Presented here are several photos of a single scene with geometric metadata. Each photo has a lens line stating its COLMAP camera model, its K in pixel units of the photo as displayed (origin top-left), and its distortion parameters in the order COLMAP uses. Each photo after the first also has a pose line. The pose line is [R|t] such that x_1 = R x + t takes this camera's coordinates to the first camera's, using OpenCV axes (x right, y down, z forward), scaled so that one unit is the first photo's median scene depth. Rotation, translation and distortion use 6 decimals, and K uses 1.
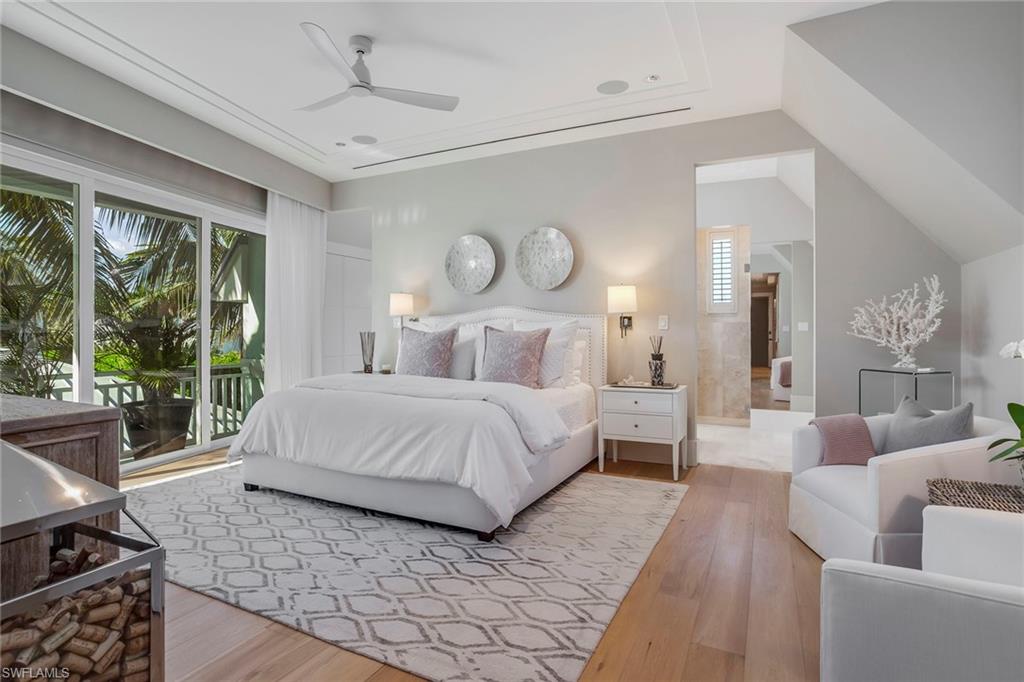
lens RADIAL K [[527.5, 0, 514.7], [0, 527.5, 336.7], [0, 0, 1]] dist [-0.044448, 0.001322]
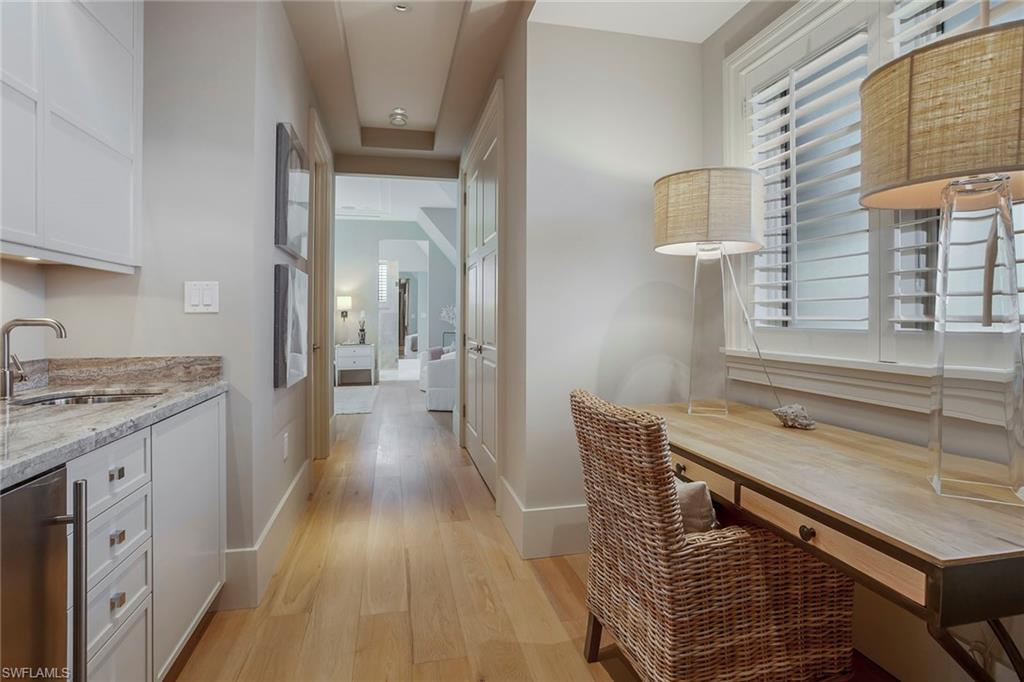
lens RADIAL K [[527.5, 0, 511.7], [0, 527.5, 331.1], [0, 0, 1]] dist [-0.044448, 0.001322]
pose [[0.782794, -0.010389, 0.622194, -0.539749], [0.000096, 0.999863, 0.016574, 0.004991], [-0.622280, -0.012915, 0.782688, -0.976488]]
